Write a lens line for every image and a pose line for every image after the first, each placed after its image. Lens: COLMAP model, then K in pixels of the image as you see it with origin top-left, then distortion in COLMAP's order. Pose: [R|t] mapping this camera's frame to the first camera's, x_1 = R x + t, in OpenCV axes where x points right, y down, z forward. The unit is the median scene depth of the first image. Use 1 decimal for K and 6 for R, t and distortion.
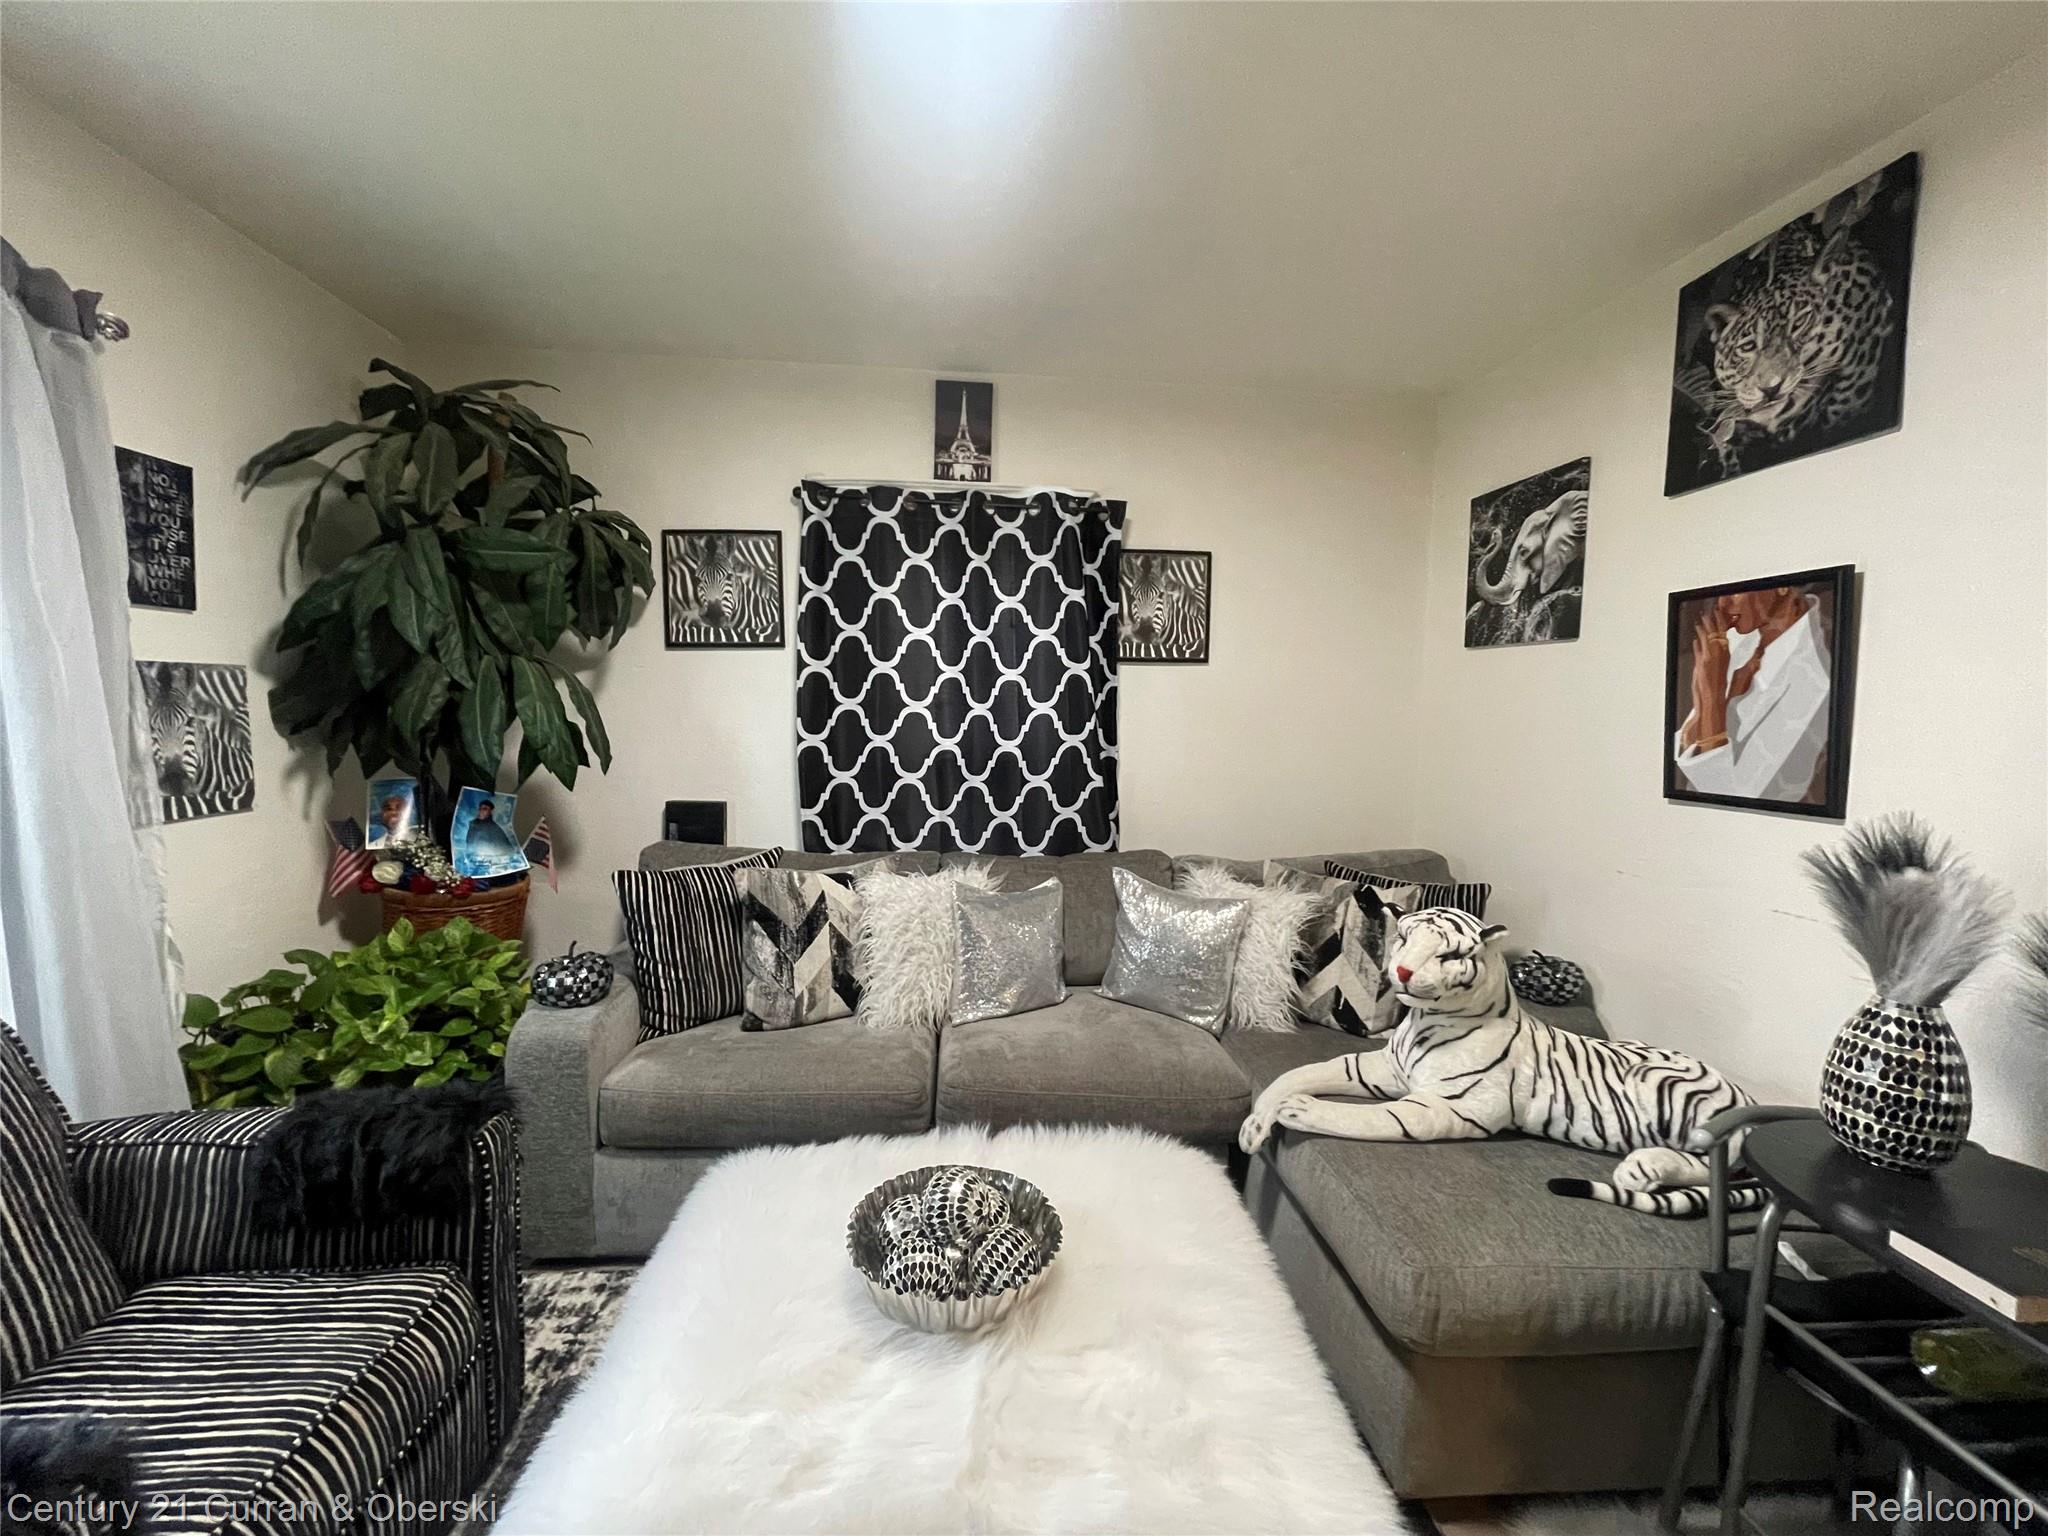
lens RADIAL K [[837.3, 0, 1013.9], [0, 837.3, 768.7], [0, 0, 1]] dist [0.000190, 0.000360]
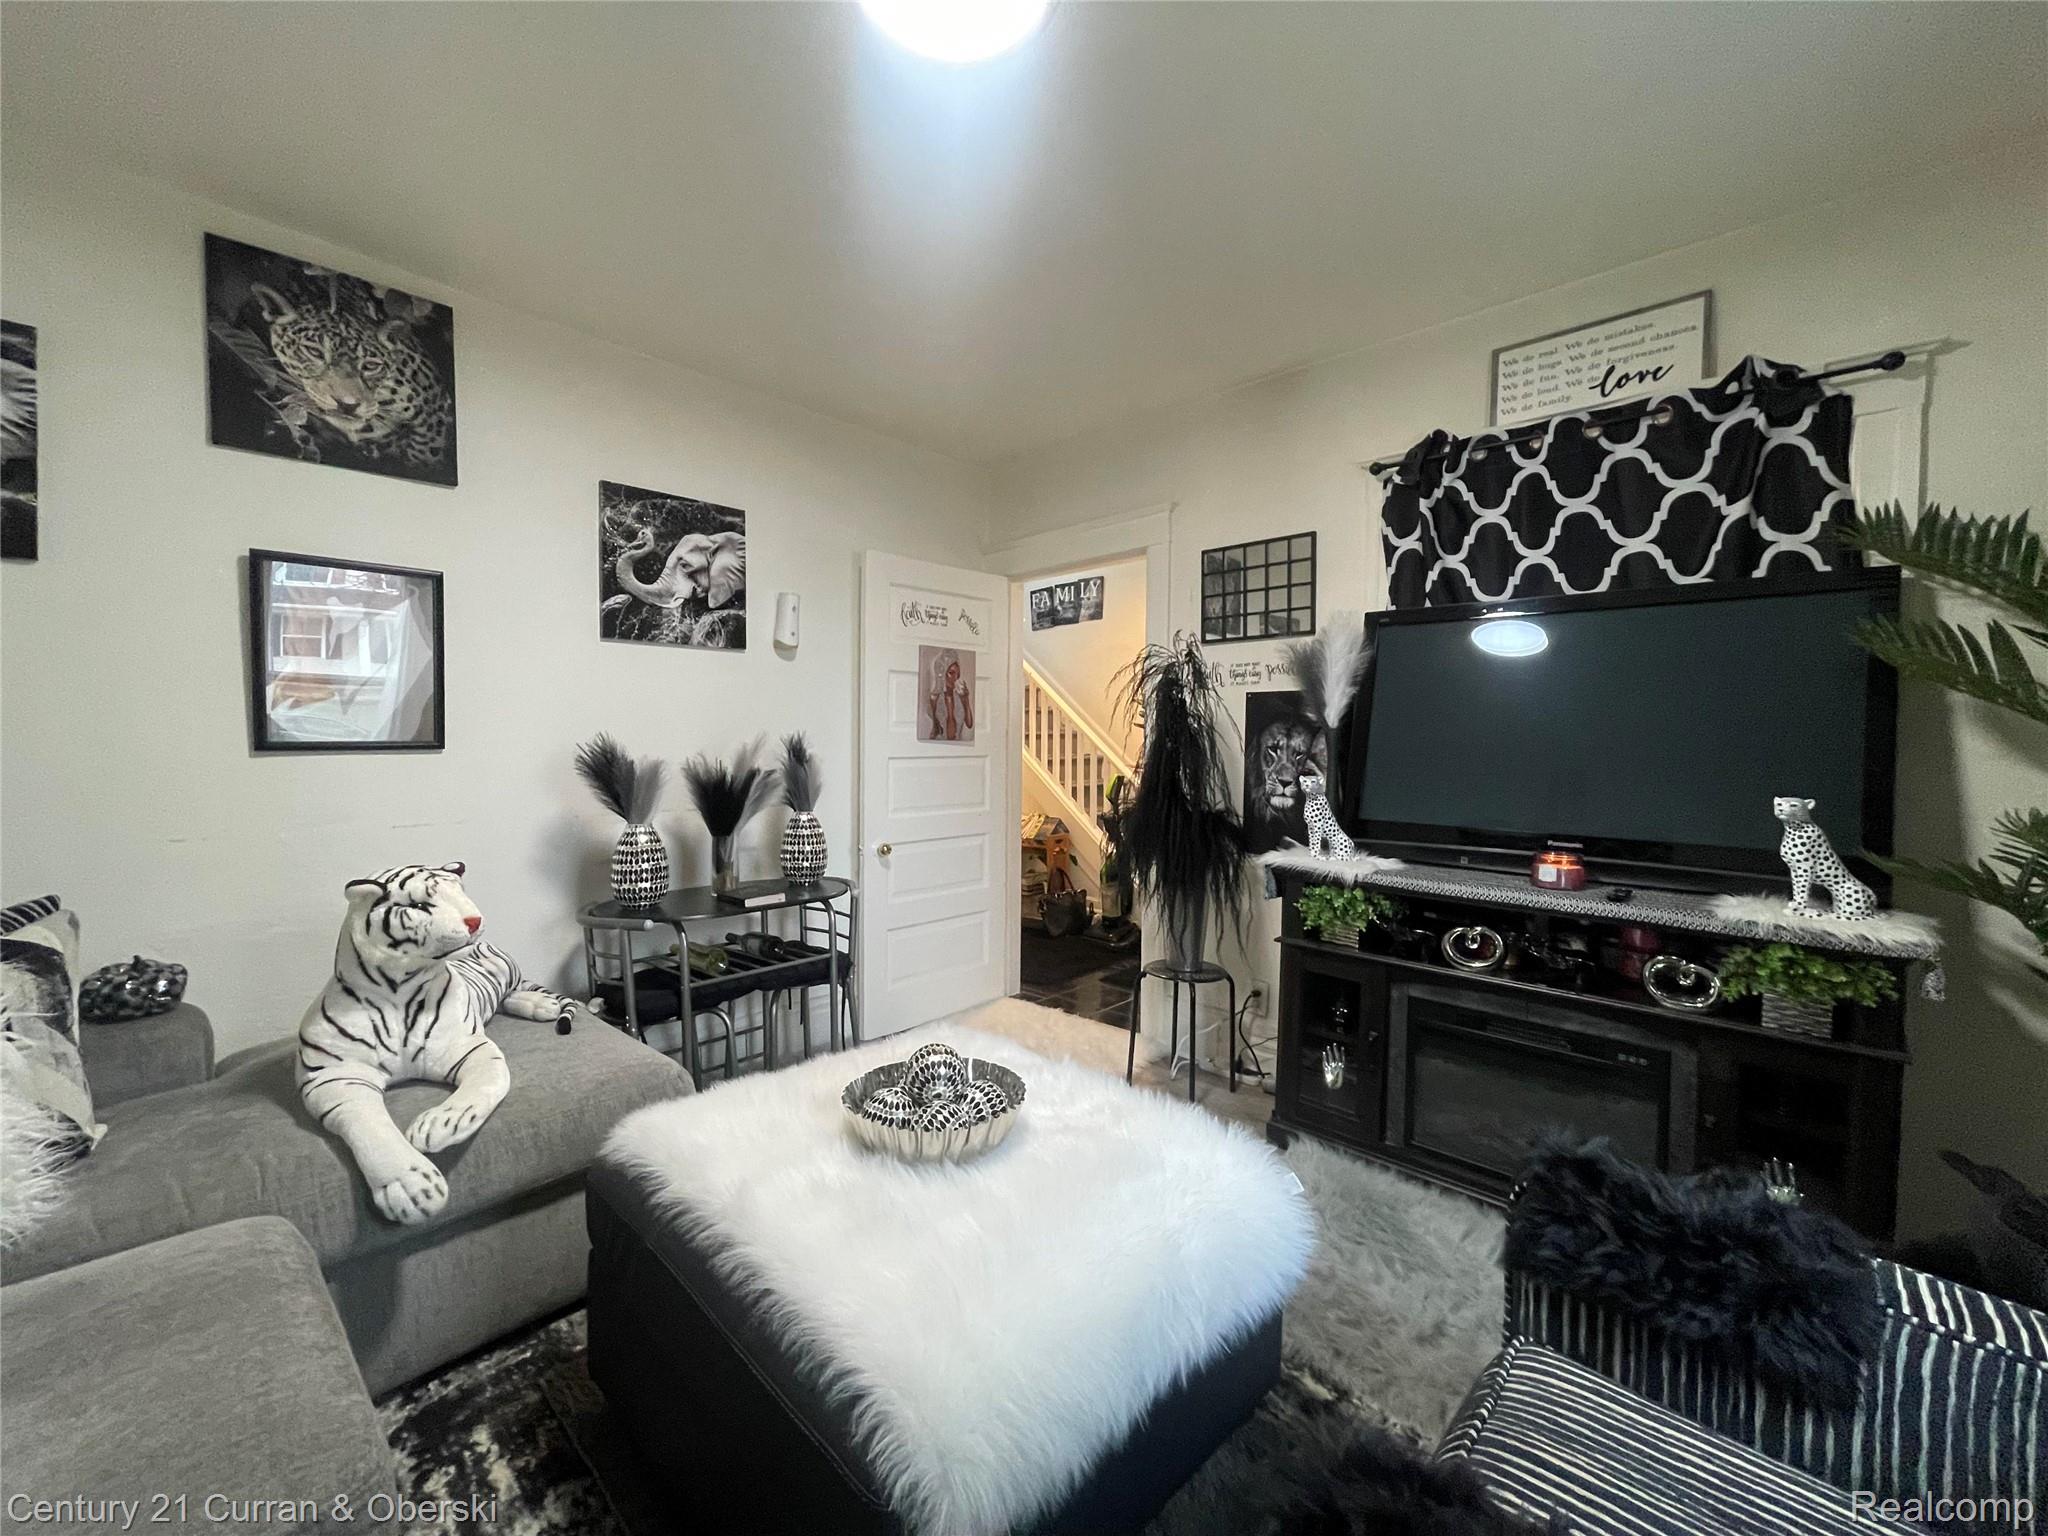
lens RADIAL K [[837.3, 0, 1036.1], [0, 837.3, 766.2], [0, 0, 1]] dist [0.000190, 0.000360]
pose [[-0.683096, -0.061147, 0.727764, -0.526914], [0.026309, 0.993782, 0.108193, -0.027640], [-0.729854, 0.093053, -0.677240, 0.861755]]
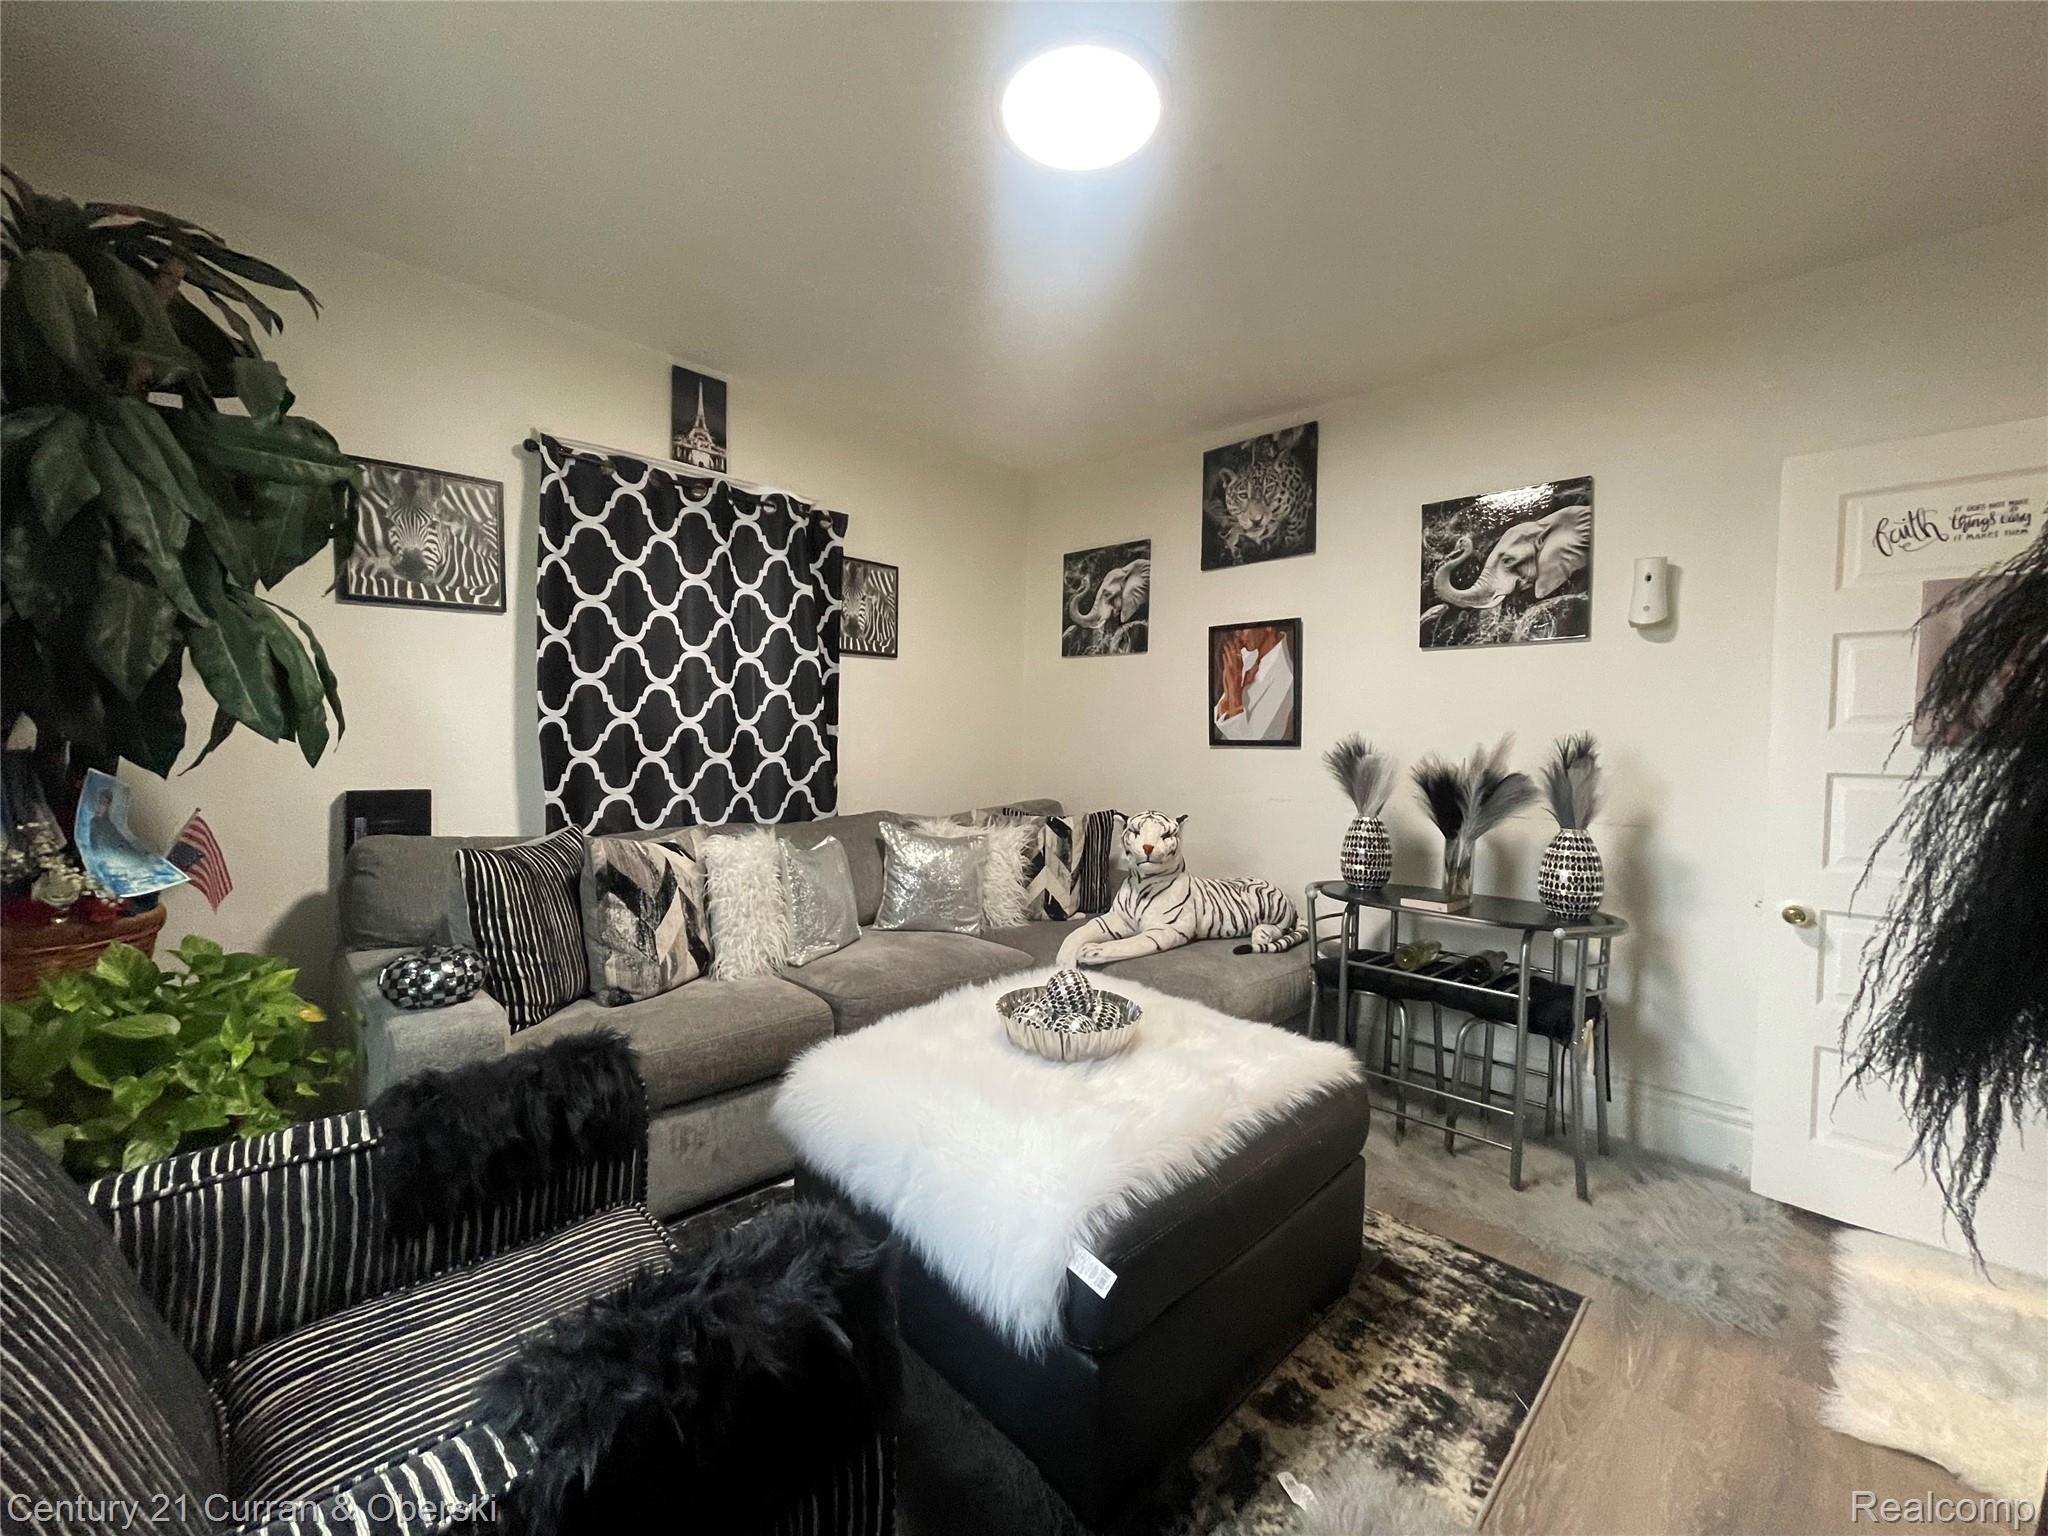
lens RADIAL K [[837.3, 0, 1018.0], [0, 837.3, 776.3], [0, 0, 1]] dist [0.000190, 0.000360]
pose [[0.753796, -0.036283, 0.656106, -0.563402], [0.047043, 0.998892, 0.001191, 0.067125], [-0.655423, 0.029968, 0.754667, -0.034369]]
